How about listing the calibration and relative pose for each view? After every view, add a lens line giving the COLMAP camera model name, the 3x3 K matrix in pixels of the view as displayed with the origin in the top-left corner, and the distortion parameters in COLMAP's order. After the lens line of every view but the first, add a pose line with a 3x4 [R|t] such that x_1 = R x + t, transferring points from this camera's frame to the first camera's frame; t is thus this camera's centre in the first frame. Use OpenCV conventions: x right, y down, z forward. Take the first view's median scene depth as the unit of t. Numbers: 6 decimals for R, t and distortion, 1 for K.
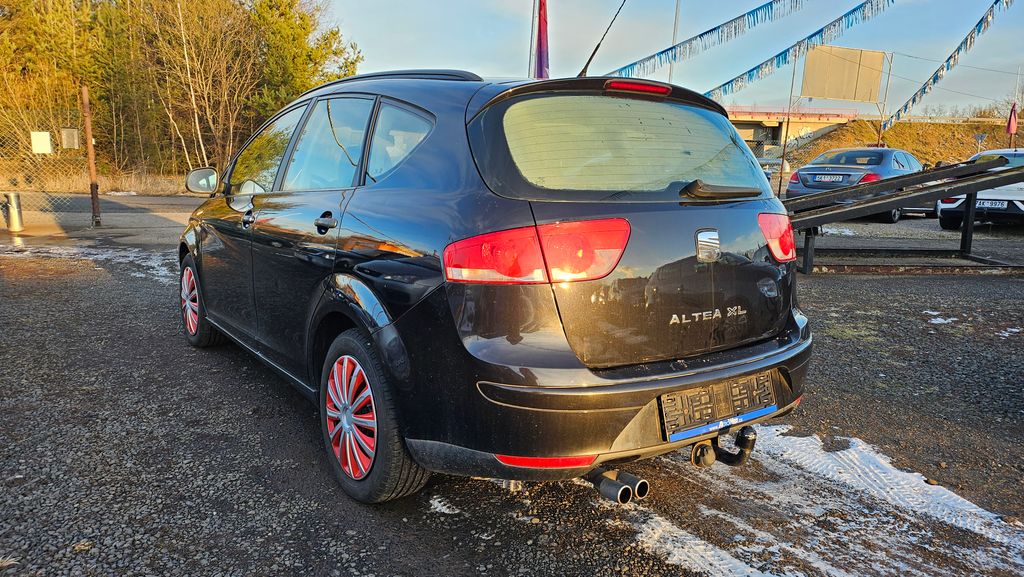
lens RADIAL K [[701.9, 0, 512.0], [0, 701.9, 288.5], [0, 0, 1]] dist [0.069615, -0.065484]
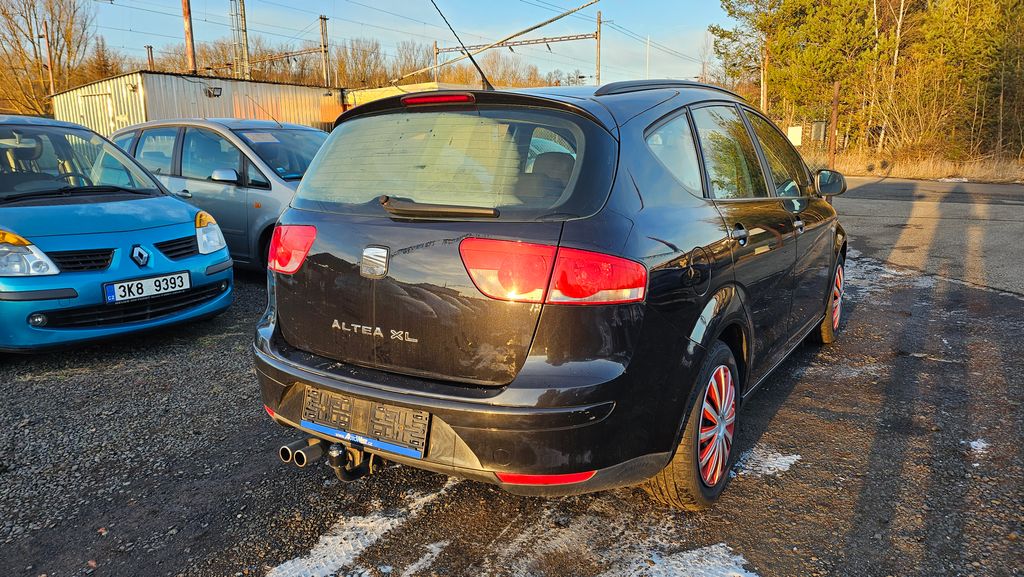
lens RADIAL K [[701.9, 0, 512.0], [0, 701.9, 288.5], [0, 0, 1]] dist [0.069615, -0.065484]
pose [[0.384265, 0.156145, -0.909923, 1.250701], [-0.133280, 0.984652, 0.112684, -0.160141], [0.913552, 0.077974, 0.399178, 0.774429]]
